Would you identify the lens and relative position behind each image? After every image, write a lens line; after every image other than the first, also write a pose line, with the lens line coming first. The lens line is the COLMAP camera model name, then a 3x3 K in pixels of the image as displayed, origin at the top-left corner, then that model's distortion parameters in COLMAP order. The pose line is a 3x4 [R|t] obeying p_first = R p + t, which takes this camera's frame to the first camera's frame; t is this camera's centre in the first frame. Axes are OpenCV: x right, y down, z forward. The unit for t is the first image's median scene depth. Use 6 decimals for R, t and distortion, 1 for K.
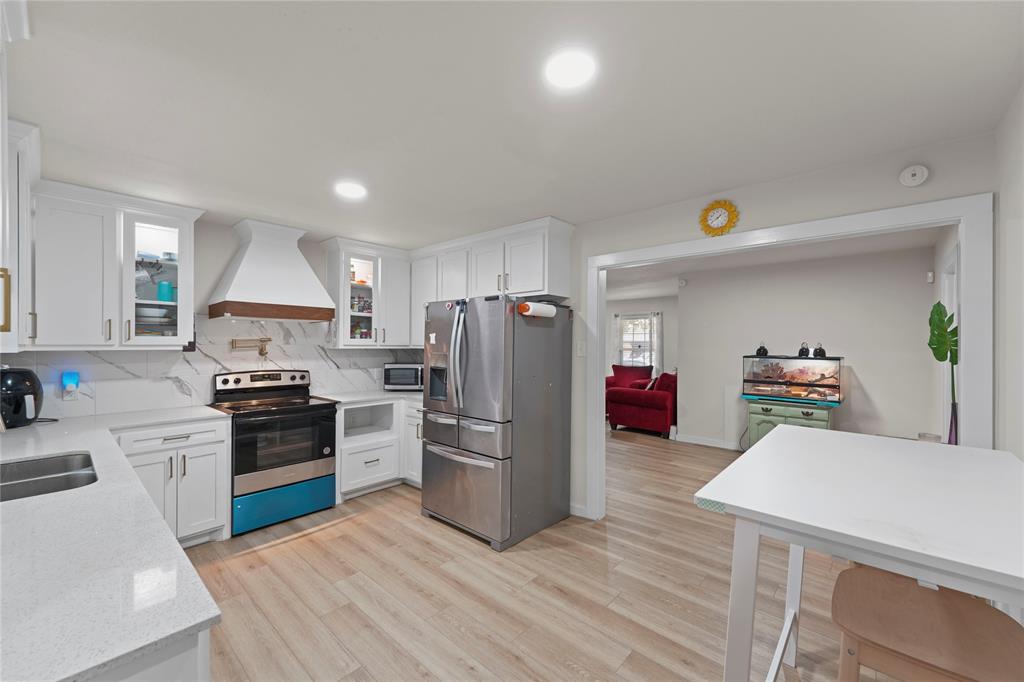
lens RADIAL K [[412.1, 0, 499.5], [0, 412.1, 340.8], [0, 0, 1]] dist [0.007891, -0.002422]
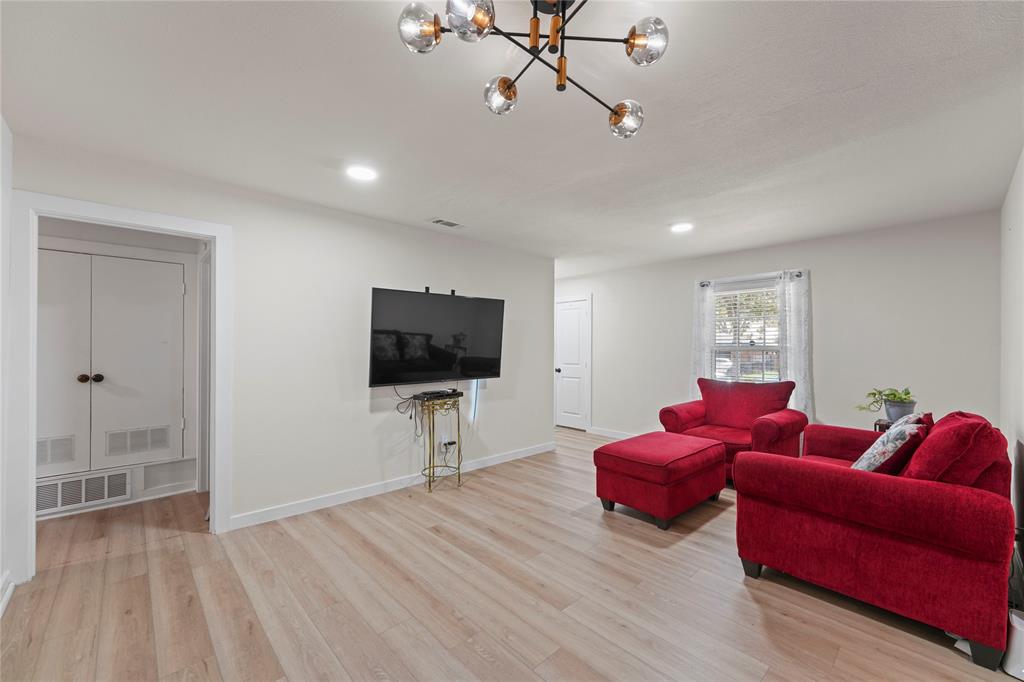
lens RADIAL K [[412.1, 0, 500.3], [0, 412.1, 347.1], [0, 0, 1]] dist [0.007891, -0.002422]
pose [[0.996499, 0.000770, -0.083602, 0.136267], [-0.000572, 0.999997, 0.002387, 0.034863], [0.083604, -0.002331, 0.996496, 0.896198]]
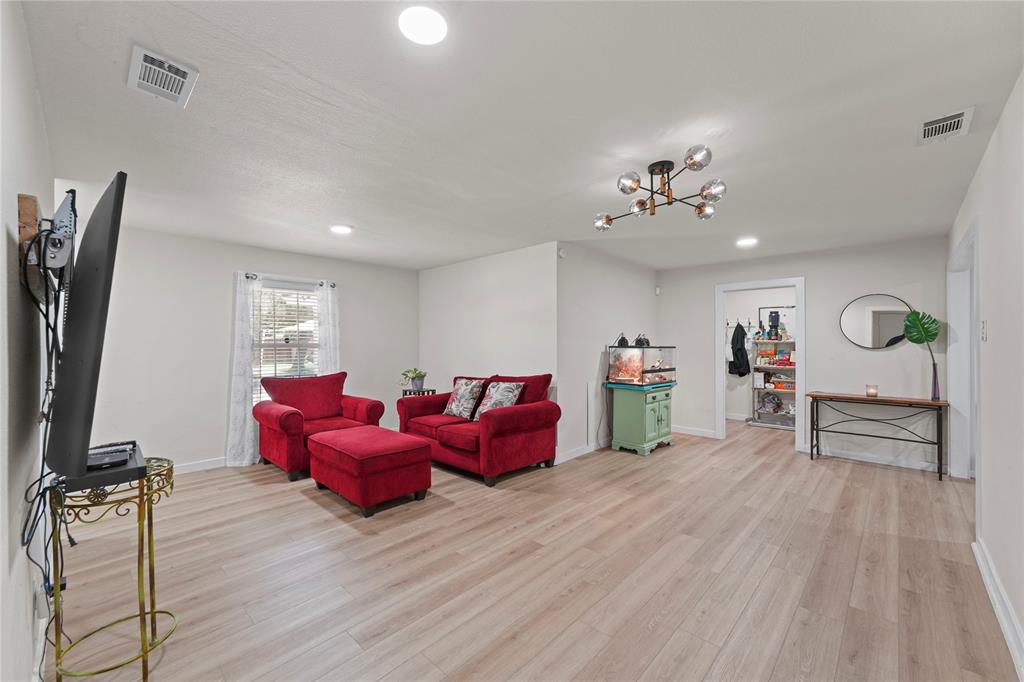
lens RADIAL K [[412.1, 0, 511.9], [0, 412.1, 343.4], [0, 0, 1]] dist [0.007891, -0.002422]
pose [[-0.002851, -0.000414, 0.999996, -0.384029], [-0.004485, 0.999990, 0.000401, 0.031956], [-0.999986, -0.004483, -0.002853, 1.358857]]
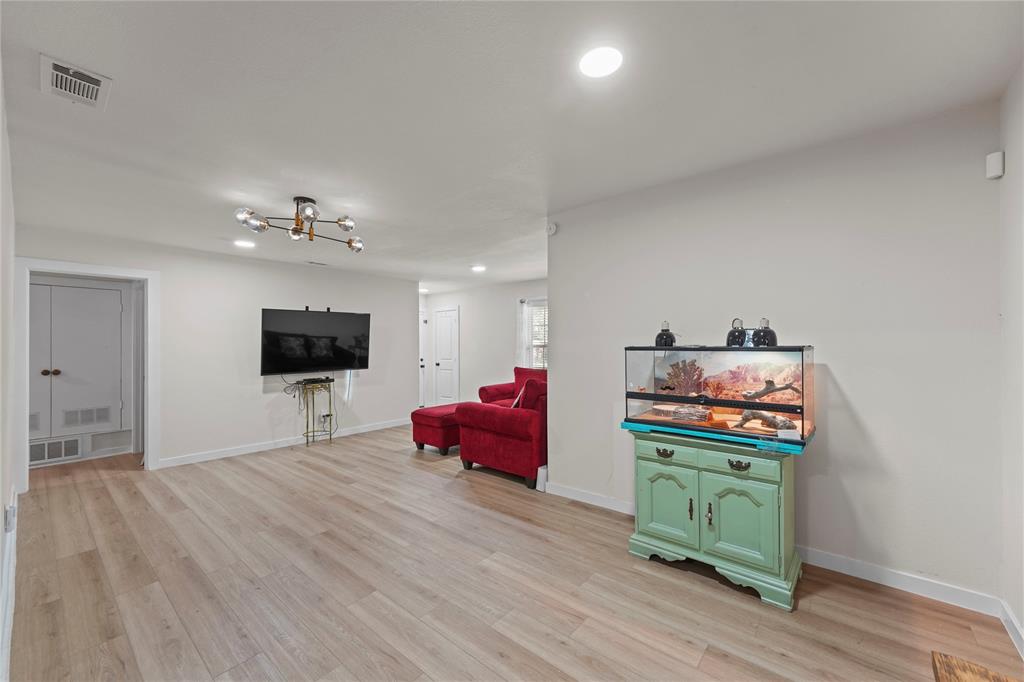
lens RADIAL K [[412.1, 0, 501.7], [0, 412.1, 342.5], [0, 0, 1]] dist [0.007891, -0.002422]
pose [[0.999329, -0.010152, 0.035196, 0.432834], [0.010325, 0.999935, -0.004753, 0.033113], [-0.035145, 0.005113, 0.999369, 0.506533]]
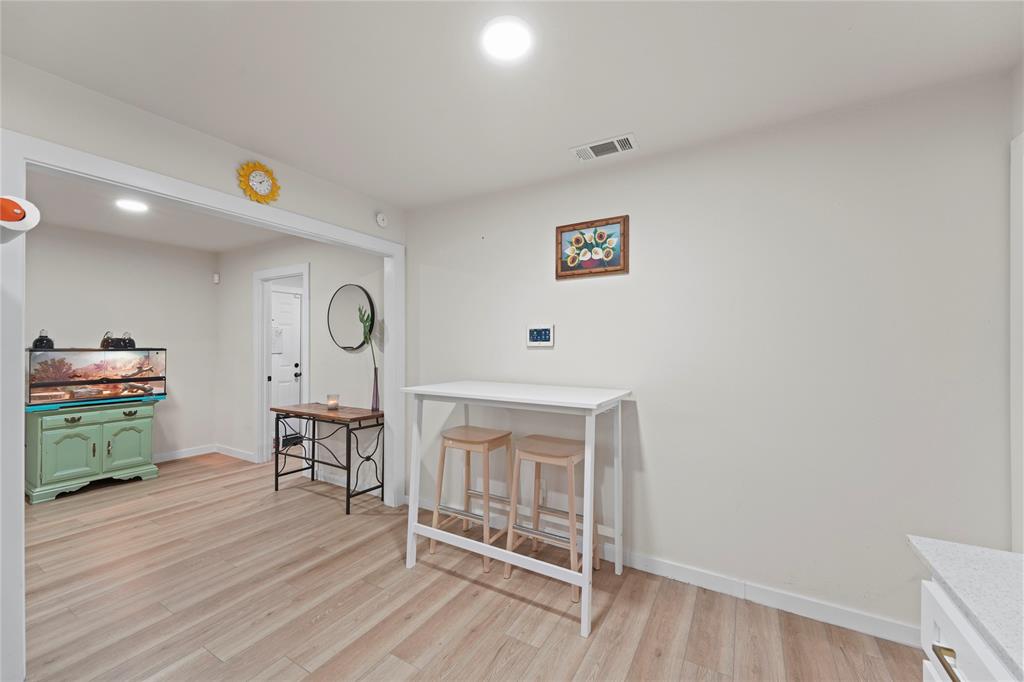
lens RADIAL K [[412.1, 0, 510.9], [0, 412.1, 338.1], [0, 0, 1]] dist [0.007891, -0.002422]
pose [[-0.233479, 0.012987, 0.972275, -0.270357], [-0.002821, 0.999898, -0.014033, 0.027235], [-0.972358, -0.006019, -0.233418, 0.406531]]
